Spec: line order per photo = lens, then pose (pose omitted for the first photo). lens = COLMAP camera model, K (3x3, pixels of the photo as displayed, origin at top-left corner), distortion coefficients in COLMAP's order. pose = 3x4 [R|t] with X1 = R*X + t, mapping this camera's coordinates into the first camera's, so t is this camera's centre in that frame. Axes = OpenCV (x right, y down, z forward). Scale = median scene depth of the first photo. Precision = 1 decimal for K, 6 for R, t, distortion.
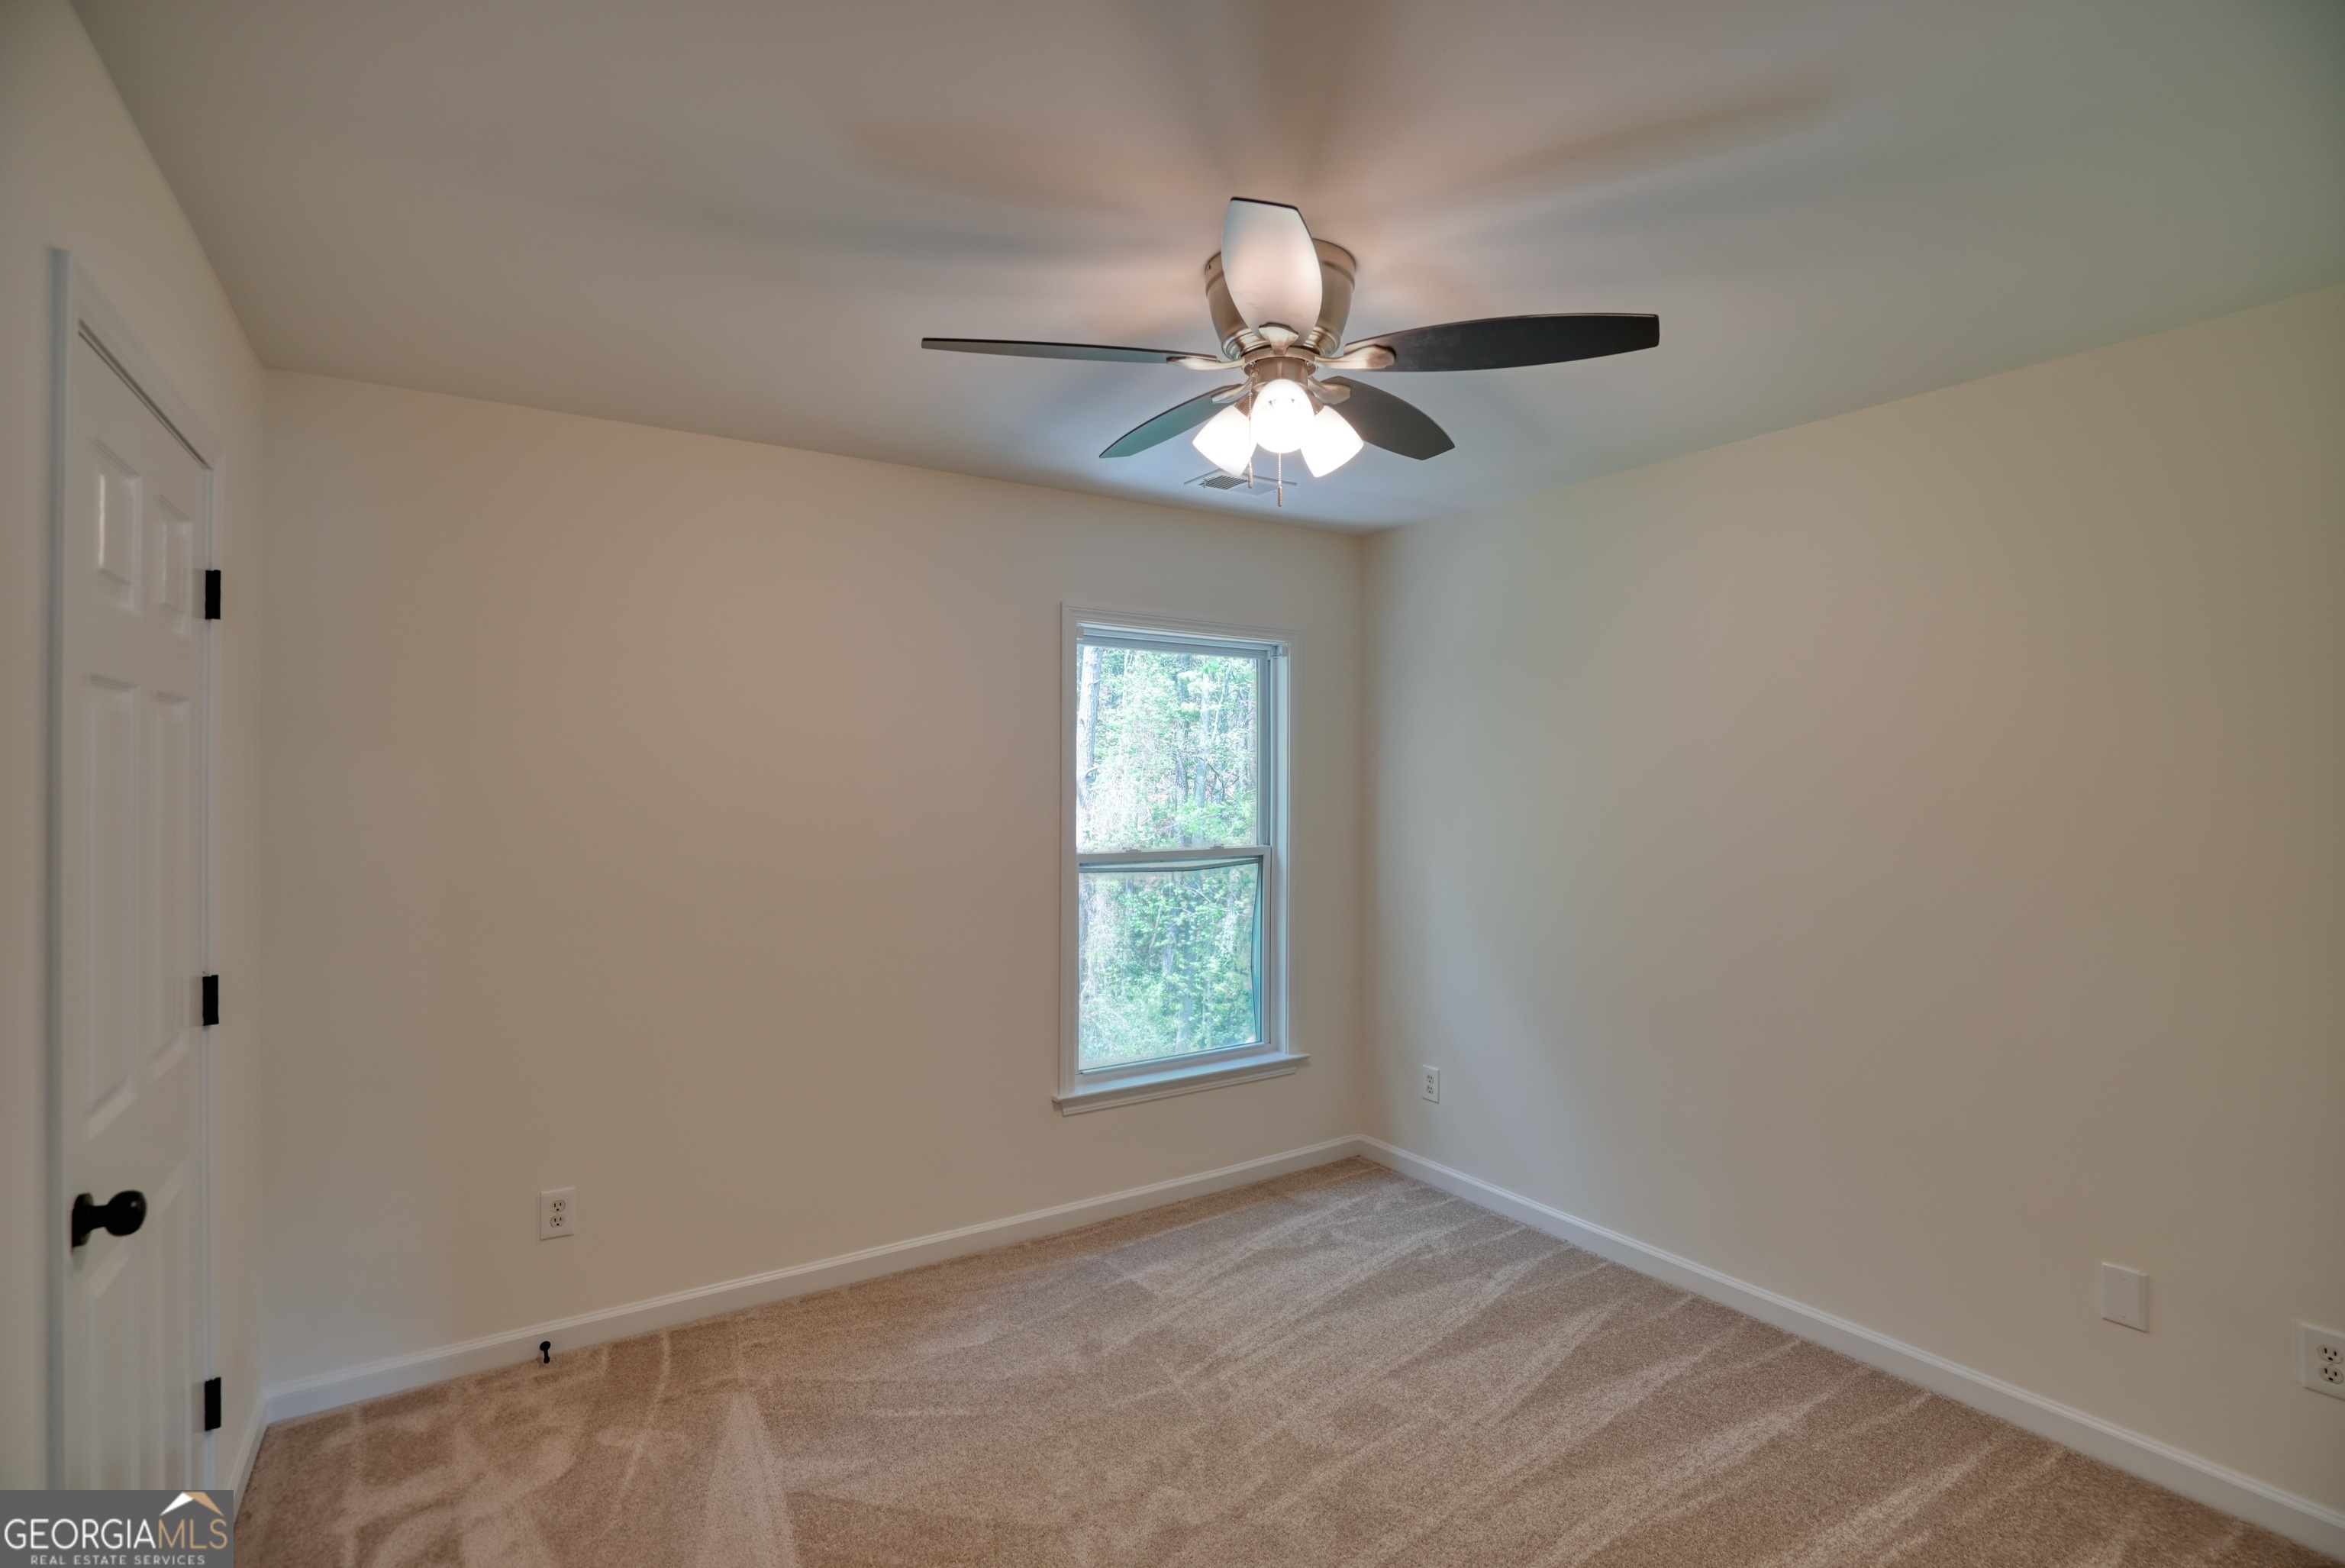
lens RADIAL K [[1072.6, 0, 1173.2], [0, 1072.6, 778.4], [0, 0, 1]] dist [-0.052968, 0.019387]
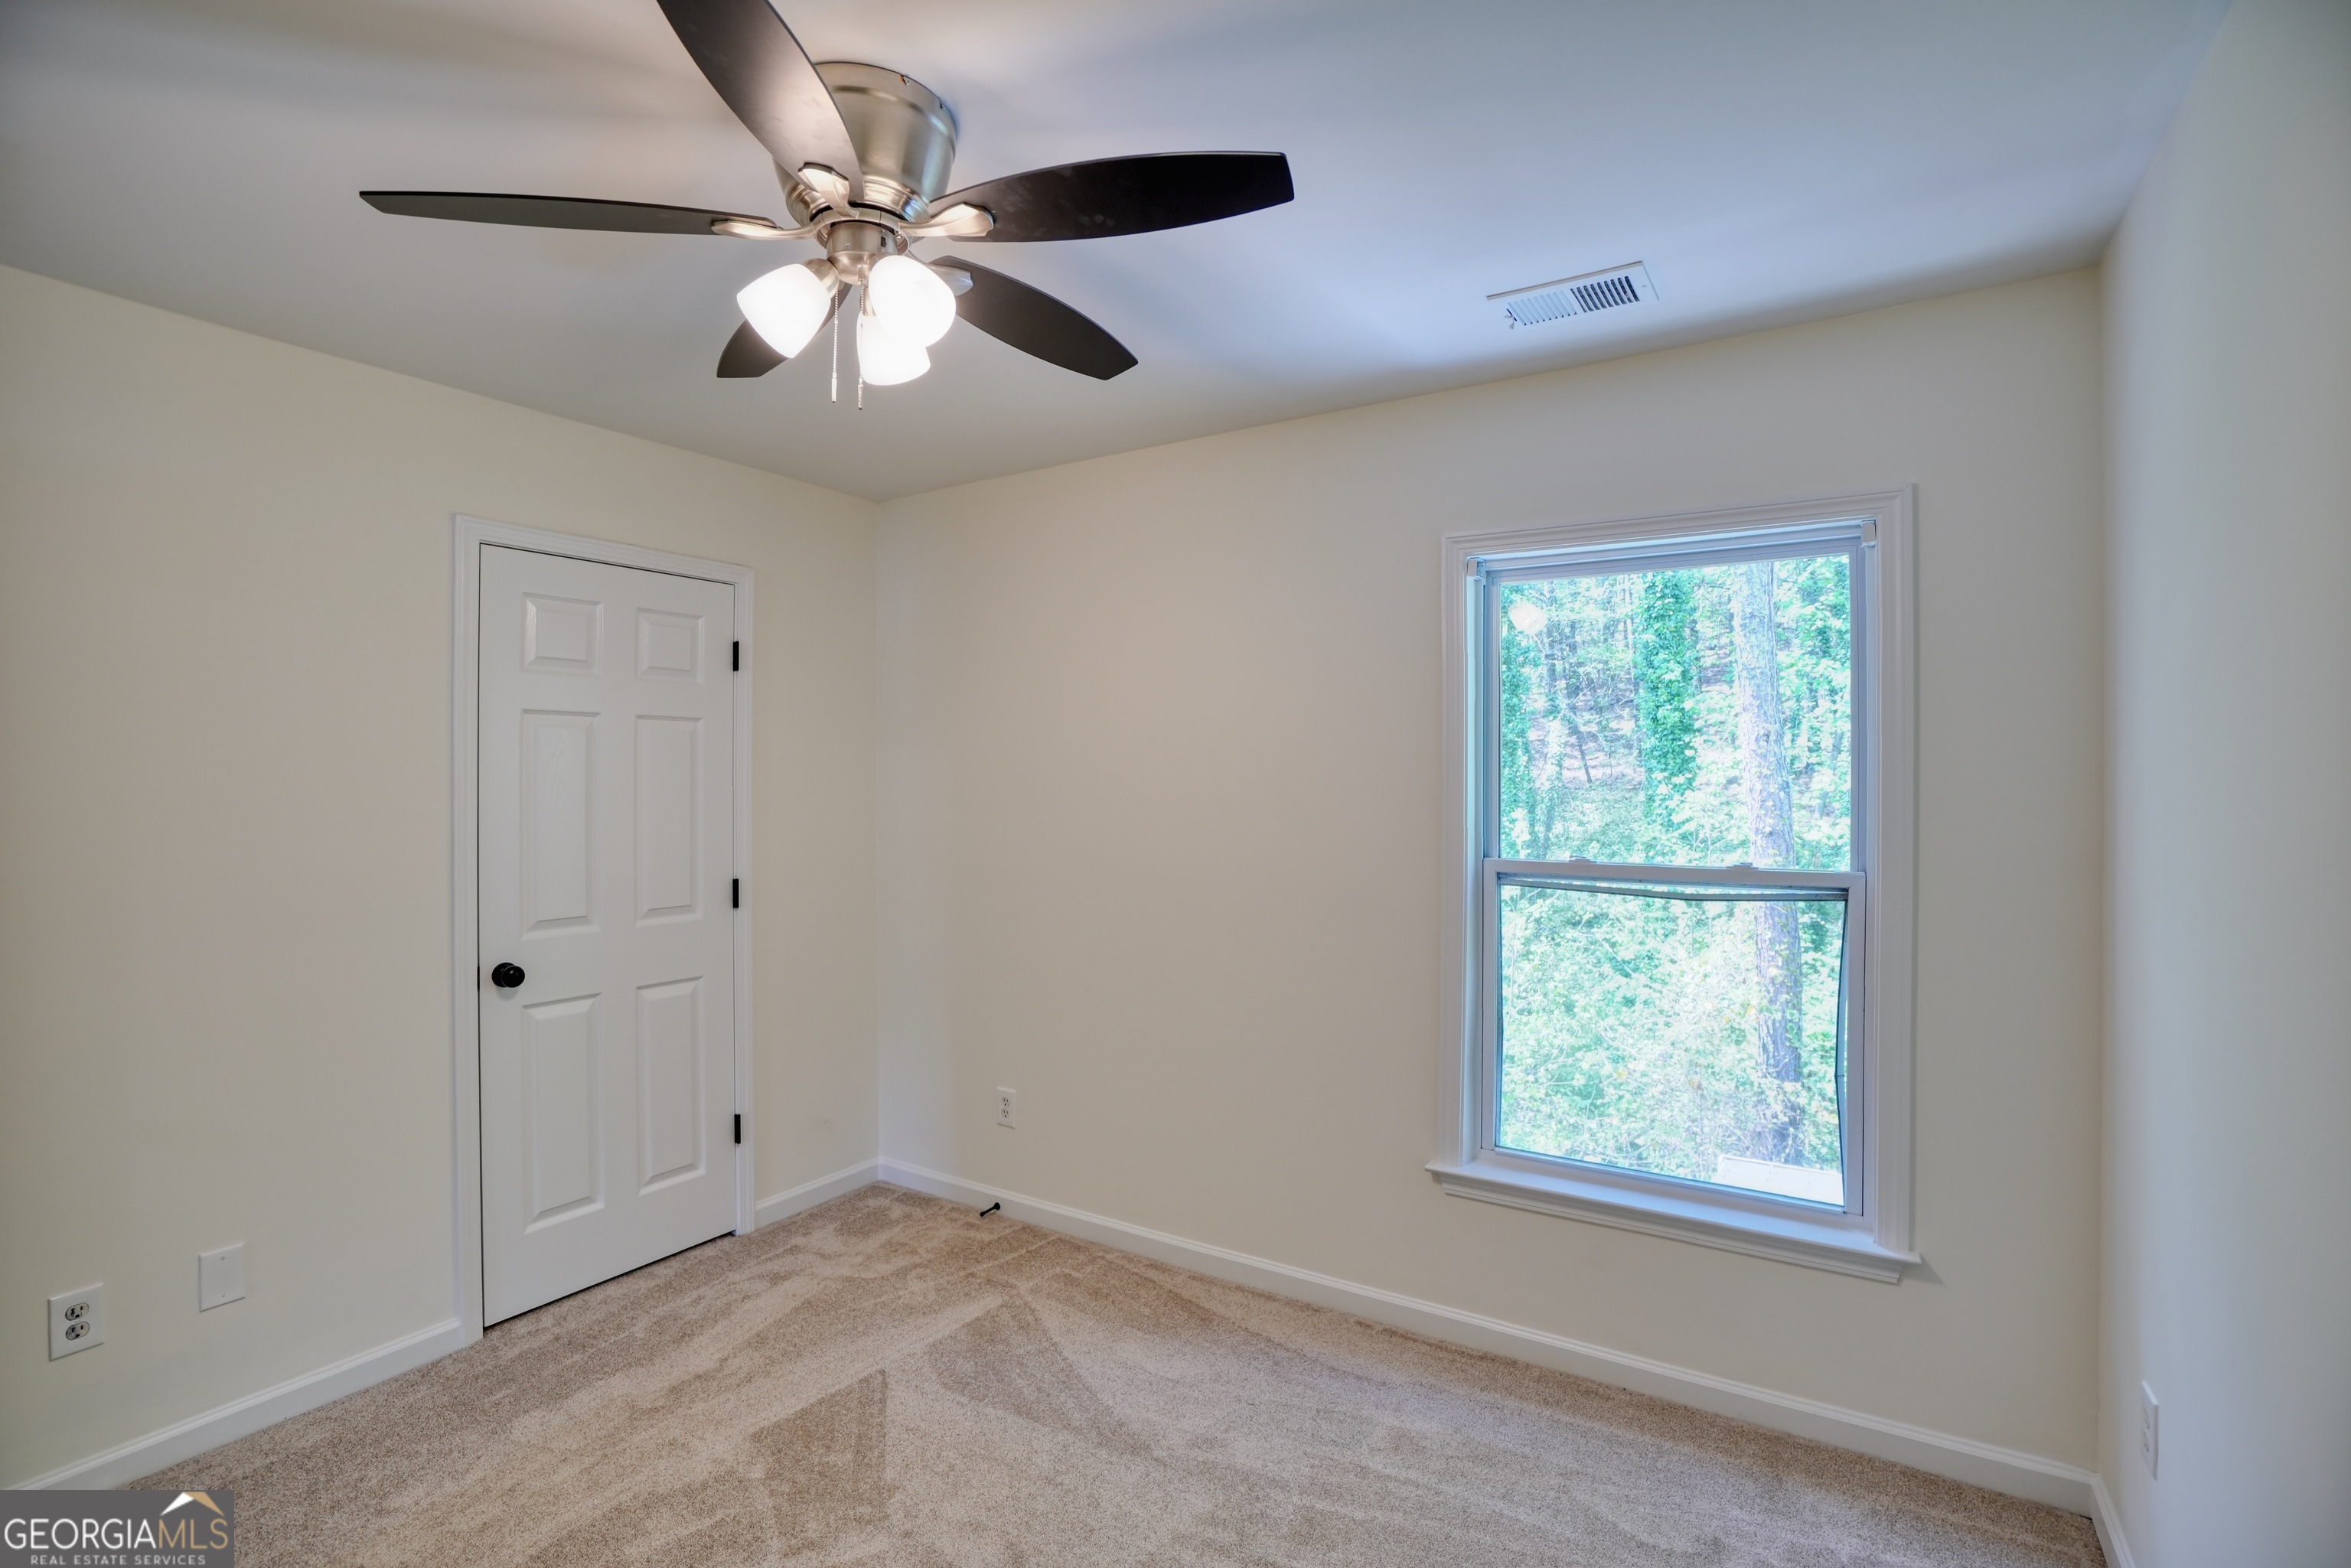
lens RADIAL K [[1086.5, 0, 1181.8], [0, 1086.5, 773.9], [0, 0, 1]] dist [-0.065077, 0.029914]
pose [[0.407469, -0.003861, -0.913211, 0.619428], [0.008075, 0.999967, -0.000624, 0.009738], [0.913183, -0.007120, 0.407487, 0.584429]]
